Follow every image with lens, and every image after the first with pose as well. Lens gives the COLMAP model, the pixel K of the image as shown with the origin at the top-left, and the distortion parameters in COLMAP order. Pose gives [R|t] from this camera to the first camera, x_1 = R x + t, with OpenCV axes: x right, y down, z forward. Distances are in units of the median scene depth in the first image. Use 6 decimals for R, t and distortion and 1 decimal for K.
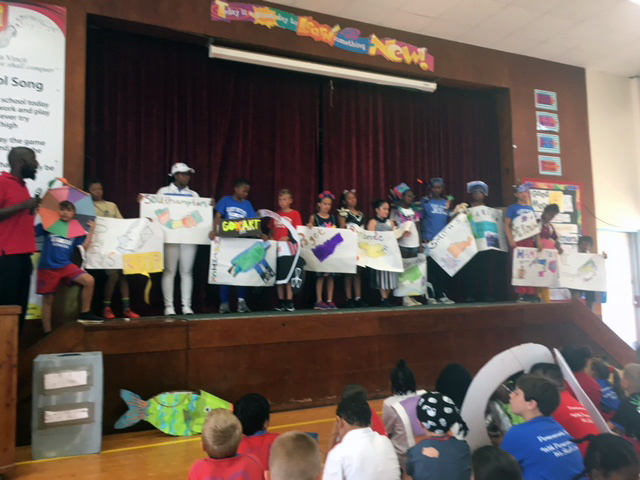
lens RADIAL K [[534.5, 0, 320.0], [0, 534.5, 240.0], [0, 0, 1]] dist [0.073769, -0.103111]
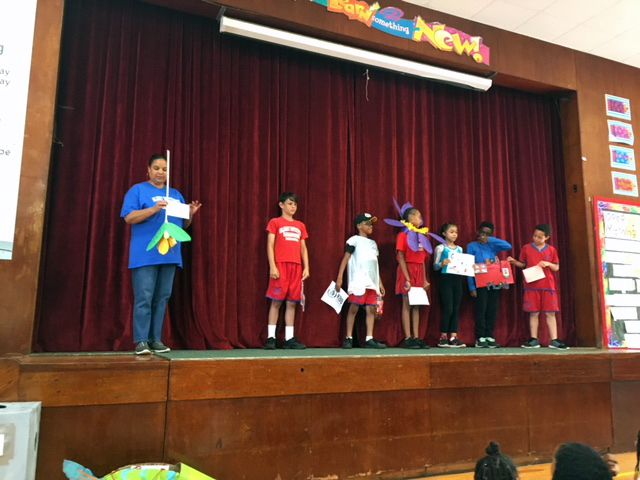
lens RADIAL K [[534.5, 0, 320.0], [0, 534.5, 240.0], [0, 0, 1]] dist [0.073769, -0.103111]
pose [[0.999274, 0.027791, -0.026046, -0.023447], [-0.029553, 0.997118, -0.069876, 0.024877], [0.024029, 0.070595, 0.997216, 0.203324]]
